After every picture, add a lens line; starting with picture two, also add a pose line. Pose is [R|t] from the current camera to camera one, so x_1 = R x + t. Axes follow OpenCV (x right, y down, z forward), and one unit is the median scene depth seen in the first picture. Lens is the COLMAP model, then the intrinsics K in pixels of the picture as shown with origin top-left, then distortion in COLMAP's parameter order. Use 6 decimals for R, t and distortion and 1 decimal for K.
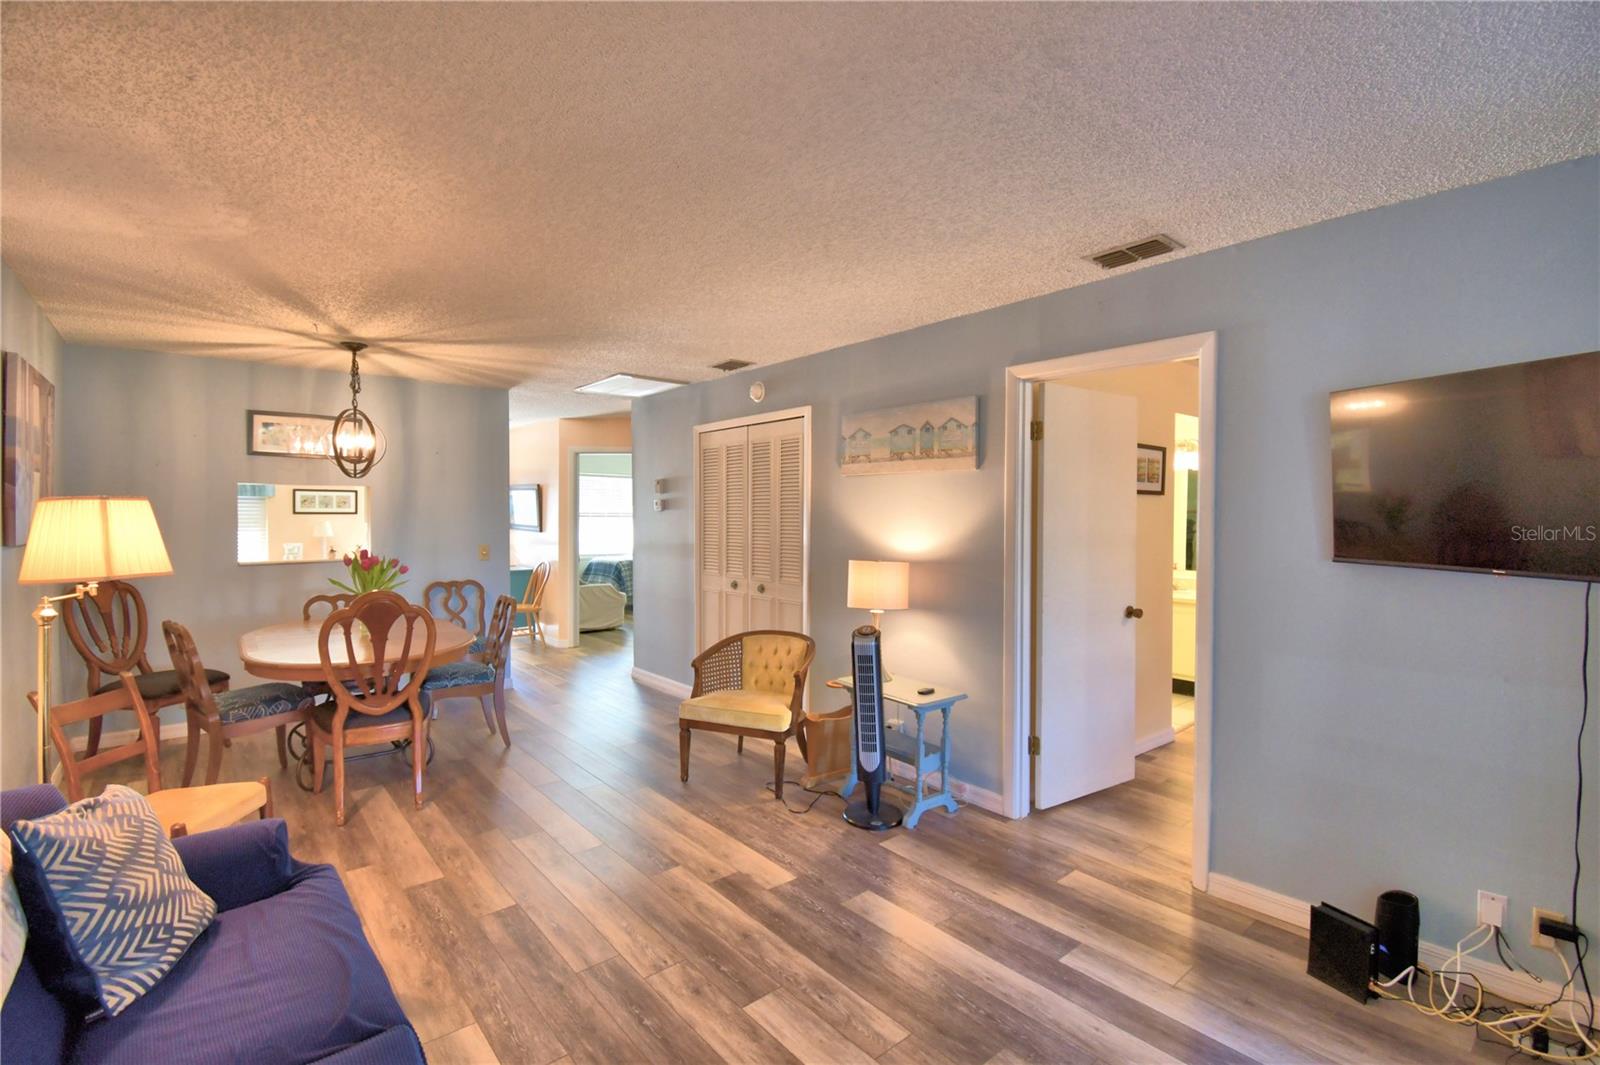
lens RADIAL K [[698.8, 0, 809.1], [0, 698.8, 532.8], [0, 0, 1]] dist [0.012455, -0.020041]
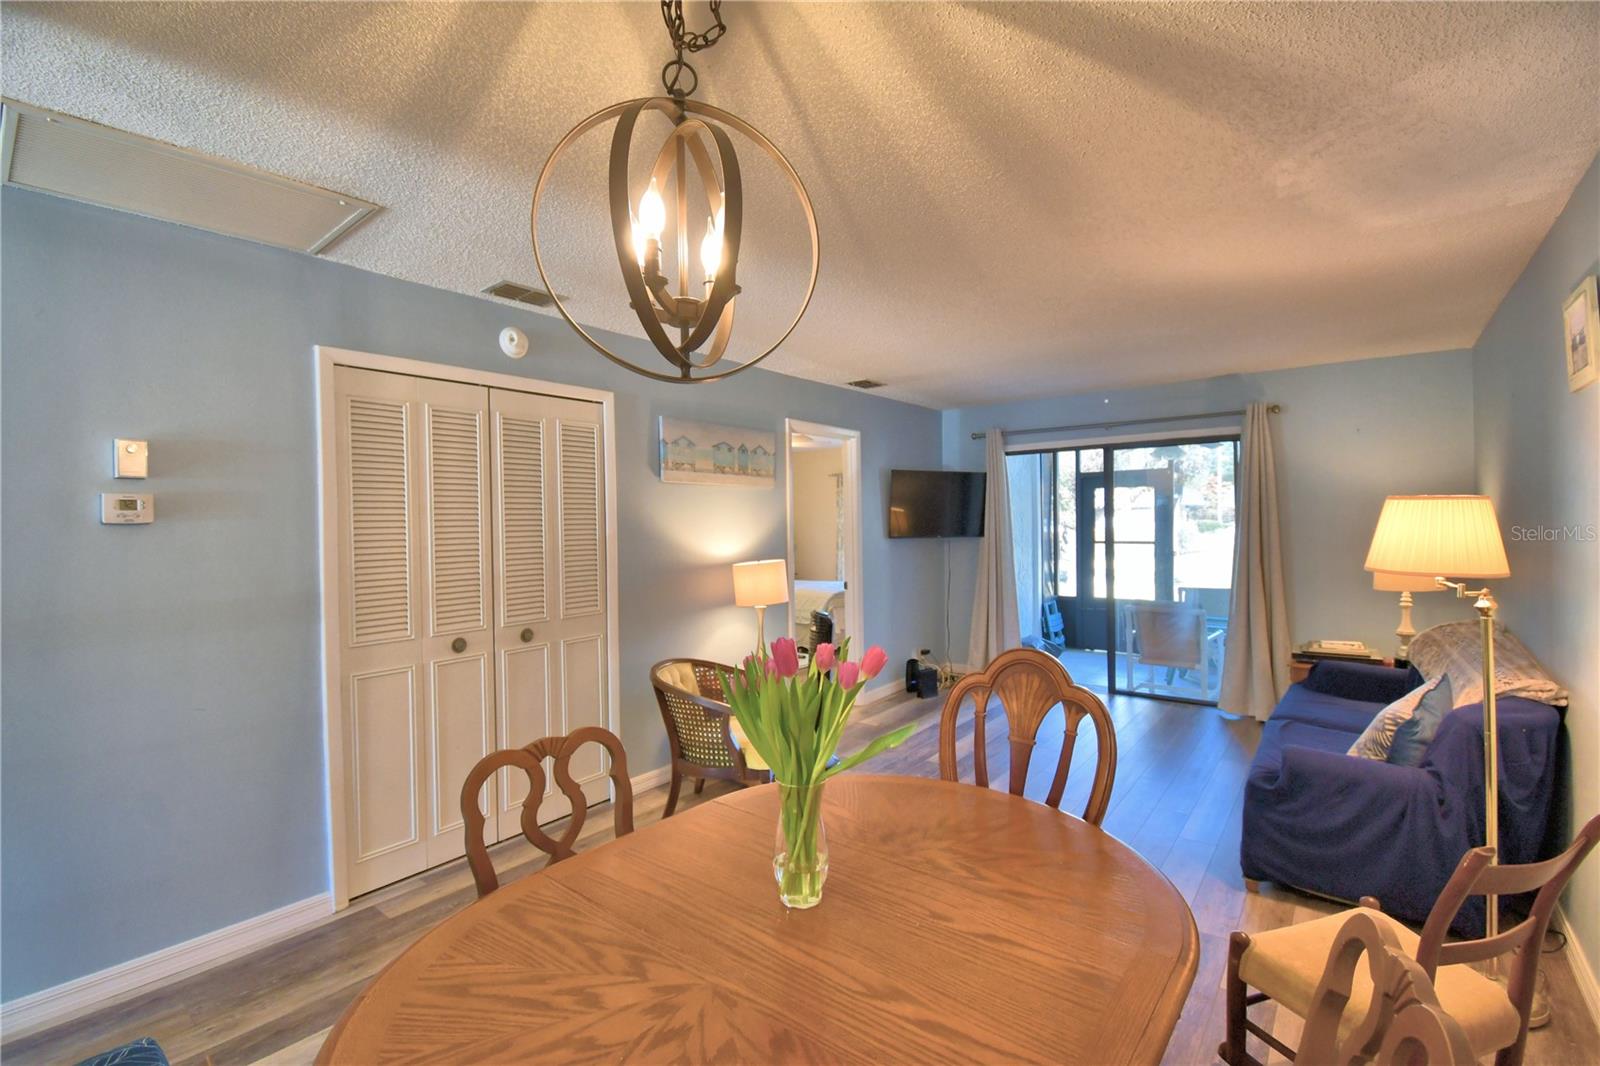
lens RADIAL K [[698.8, 0, 778.6], [0, 698.8, 532.7], [0, 0, 1]] dist [0.012455, -0.020041]
pose [[-0.160090, -0.012537, 0.987023, -1.014372], [0.041384, 0.998955, 0.019401, -0.030384], [-0.986235, 0.043953, -0.159404, 1.143876]]
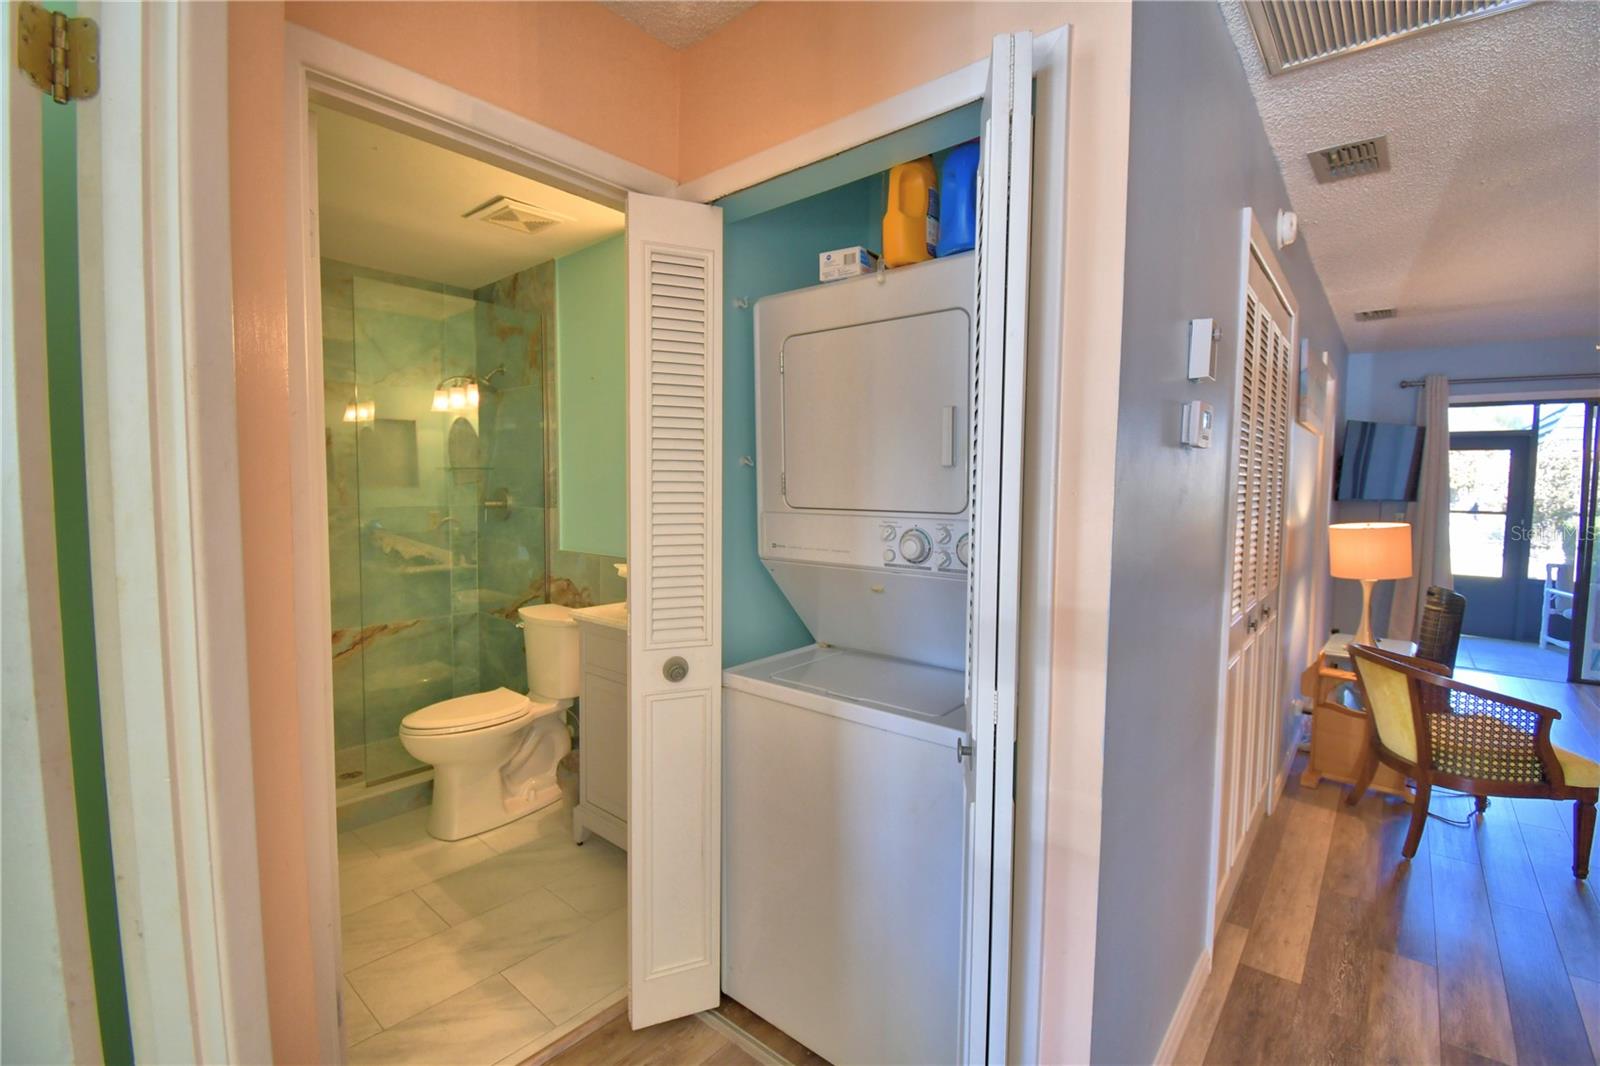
lens RADIAL K [[698.8, 0, 787.4], [0, 698.8, 531.7], [0, 0, 1]] dist [0.012455, -0.020041]
pose [[-0.145962, -0.069713, 0.986831, -0.698445], [0.016250, 0.997211, 0.072850, -0.030461], [-0.989157, 0.026669, -0.144422, 1.885014]]
